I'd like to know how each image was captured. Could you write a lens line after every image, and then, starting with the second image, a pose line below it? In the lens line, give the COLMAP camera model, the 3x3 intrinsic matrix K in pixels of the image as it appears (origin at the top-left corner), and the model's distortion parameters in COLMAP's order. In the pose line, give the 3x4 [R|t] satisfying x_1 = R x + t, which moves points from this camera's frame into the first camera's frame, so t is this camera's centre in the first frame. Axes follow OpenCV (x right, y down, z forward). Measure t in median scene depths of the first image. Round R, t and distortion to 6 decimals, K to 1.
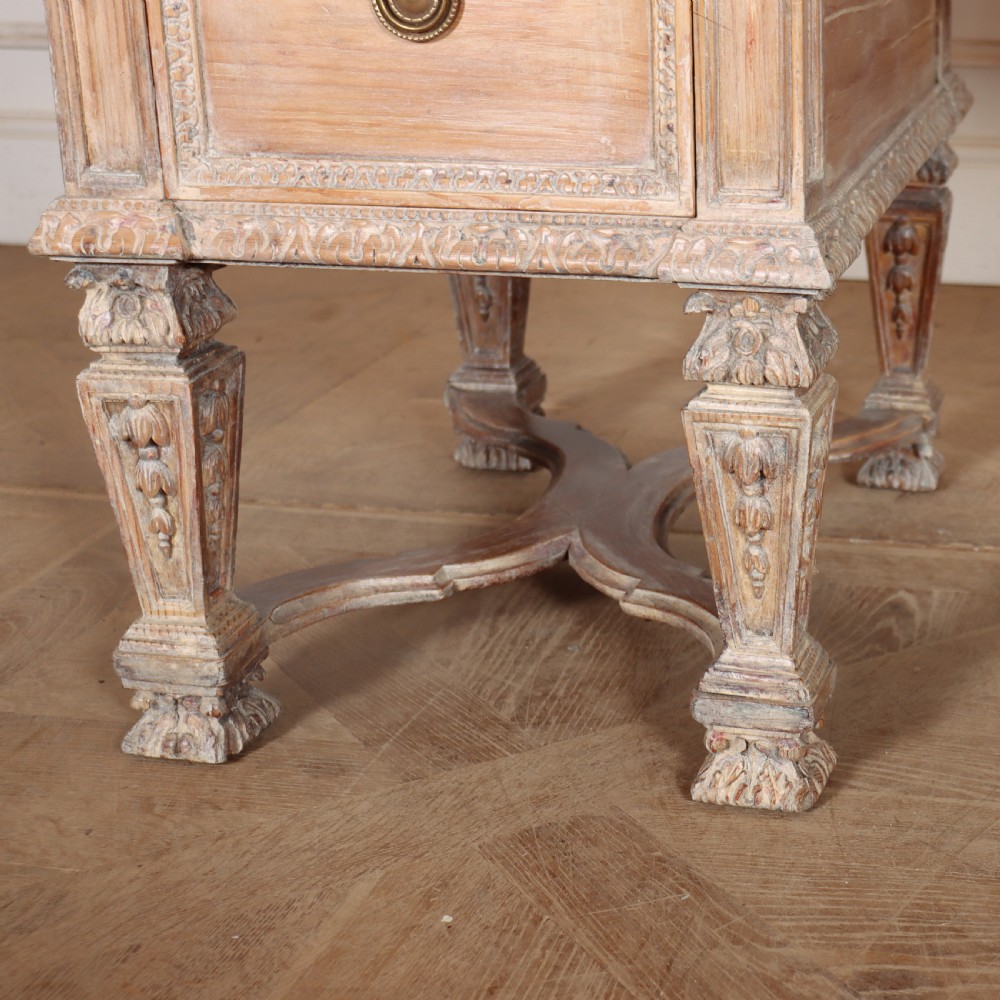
lens RADIAL K [[2062.2, 0, 787.6], [0, 2062.2, 559.5], [0, 0, 1]] dist [-0.077987, 0.244861]
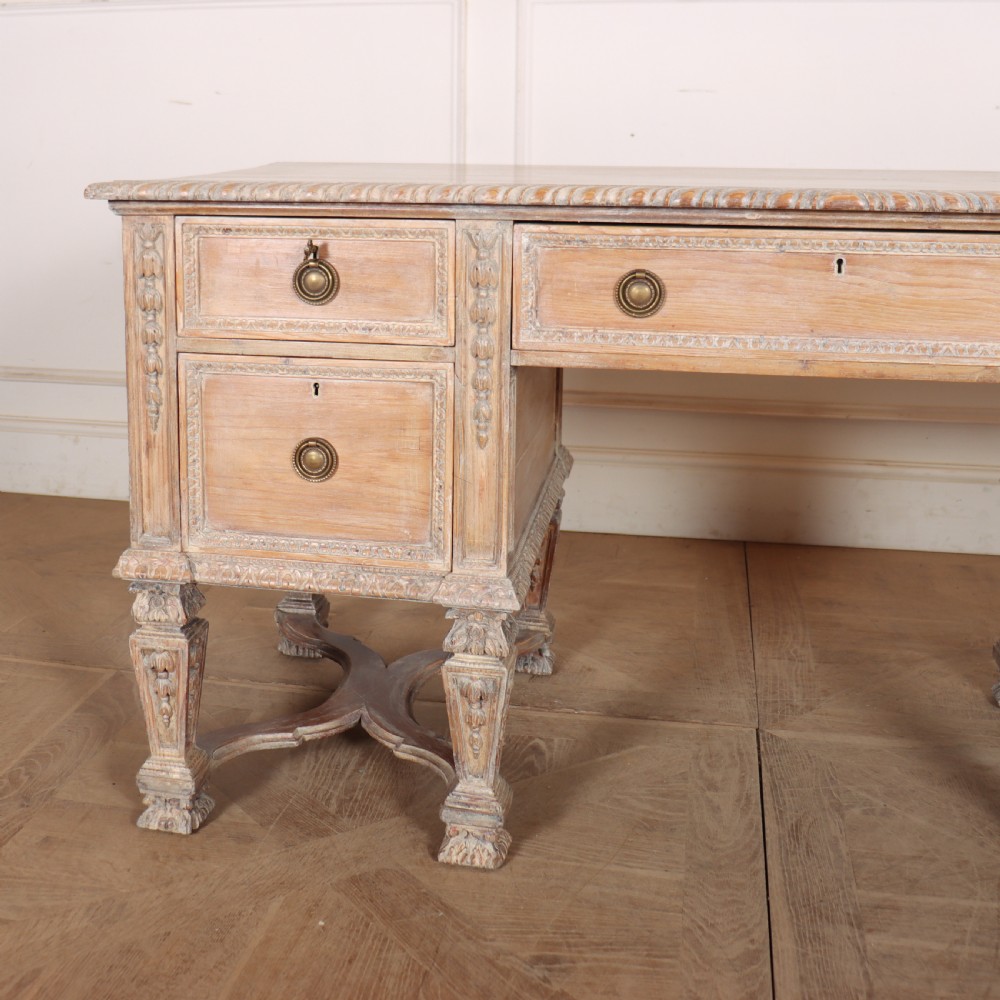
lens RADIAL K [[1438.0, 0, 330.6], [0, 1438.0, 416.5], [0, 0, 1]] dist [-0.184880, 0.167985]
pose [[0.998604, 0.011214, -0.051623, -0.088501], [-0.018981, 0.988117, -0.152525, -0.096520], [0.049299, 0.153292, 0.986950, -0.395205]]
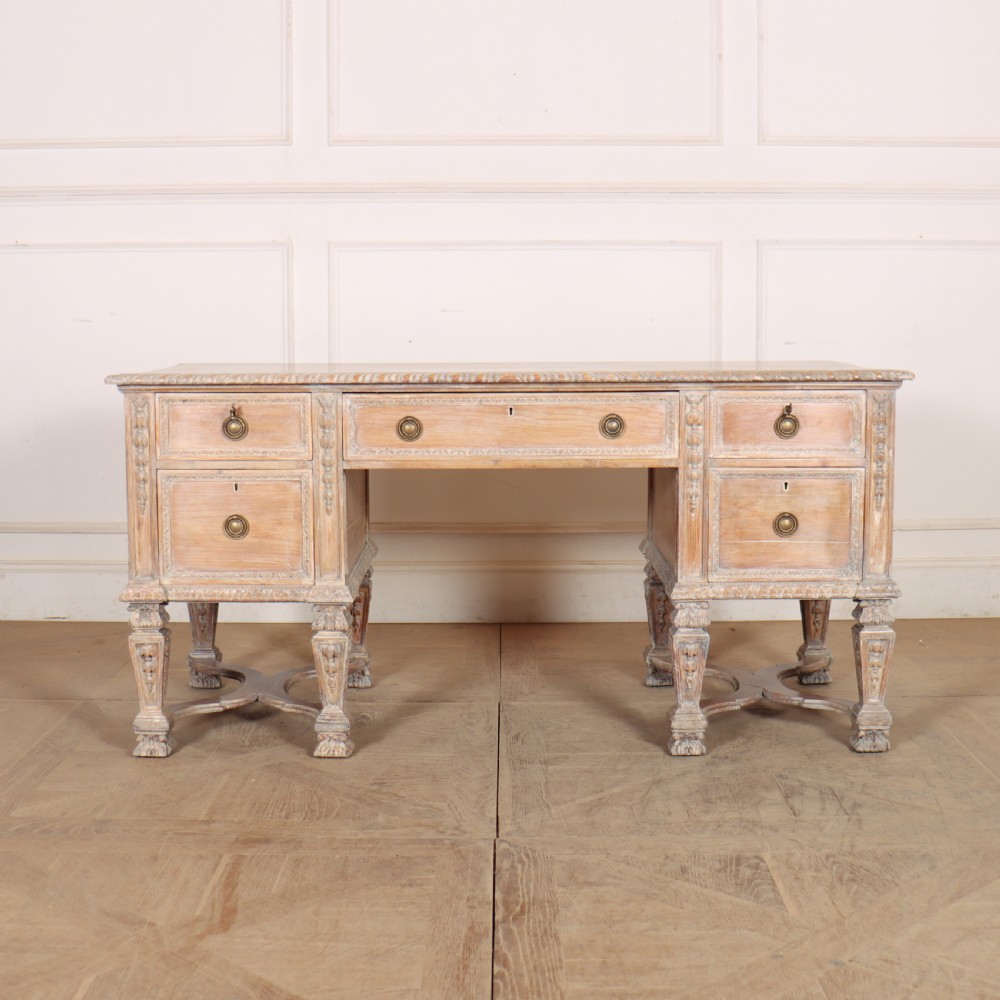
lens RADIAL K [[1567.2, 0, 503.8], [0, 1567.2, 521.9], [0, 0, 1]] dist [-0.187571, 0.173214]
pose [[0.979629, -0.021750, 0.199637, -0.256871], [0.066344, 0.973353, -0.219507, 0.342810], [-0.189543, 0.228280, 0.954967, -1.674564]]
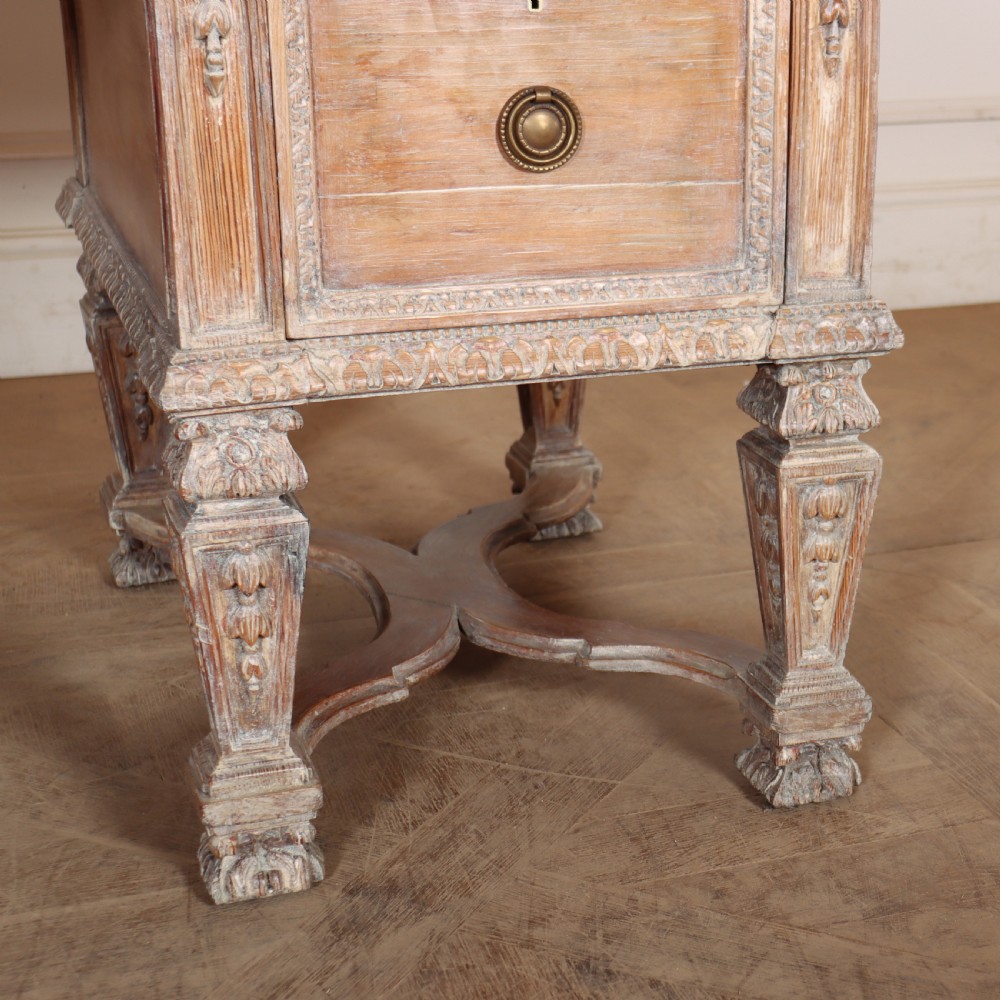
lens RADIAL K [[2031.6, 0, 781.4], [0, 2031.6, 584.3], [0, 0, 1]] dist [-0.073418, 0.214047]
pose [[0.823697, -0.169589, 0.541076, 0.253563], [0.170330, 0.984160, 0.049165, -0.008100], [-0.540843, 0.051664, 0.839535, -0.136696]]
